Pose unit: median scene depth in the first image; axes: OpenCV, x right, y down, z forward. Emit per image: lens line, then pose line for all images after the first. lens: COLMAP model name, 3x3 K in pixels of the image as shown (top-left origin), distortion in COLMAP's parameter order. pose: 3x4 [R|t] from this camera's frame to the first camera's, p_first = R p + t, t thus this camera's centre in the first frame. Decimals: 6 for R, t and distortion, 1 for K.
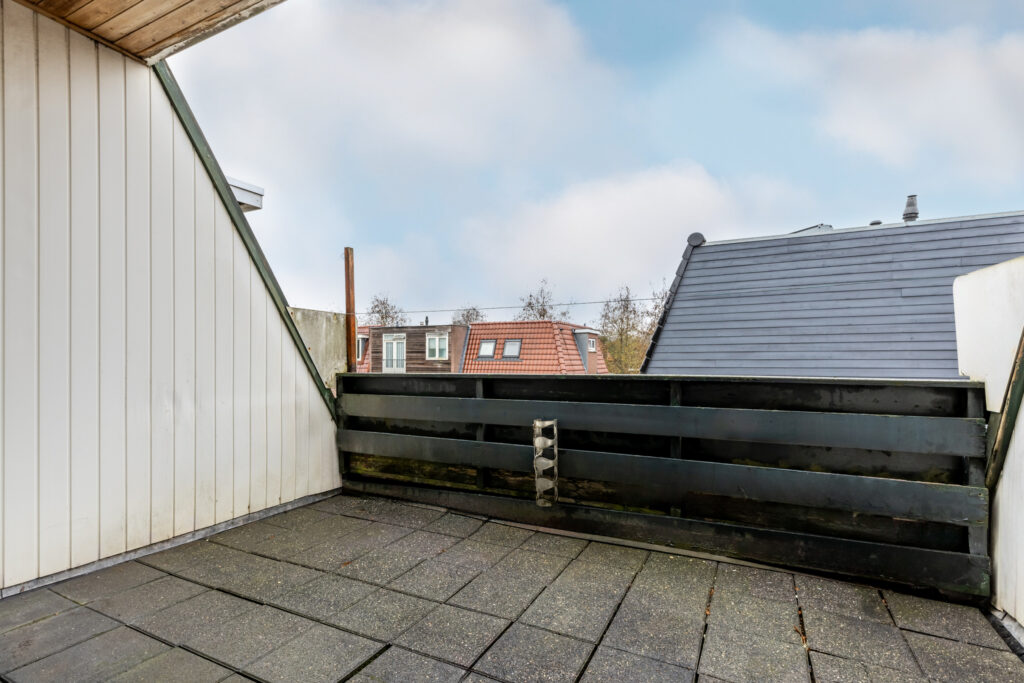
lens RADIAL K [[456.9, 0, 512.0], [0, 456.9, 341.5], [0, 0, 1]] dist [0.000250, -0.000035]
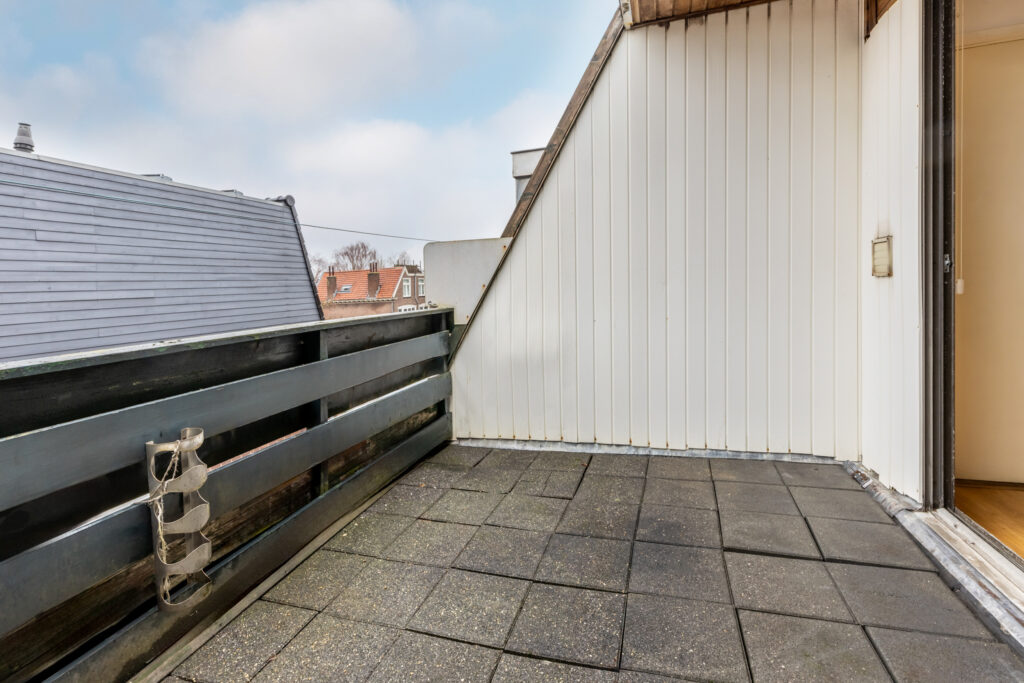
lens RADIAL K [[473.1, 0, 513.5], [0, 473.1, 296.0], [0, 0, 1]] dist [0.001413, 0.000215]
pose [[-0.143649, -0.013281, 0.989540, -0.264001], [0.011850, 0.999815, 0.015139, 0.008147], [-0.989558, 0.013901, -0.143466, 0.379521]]
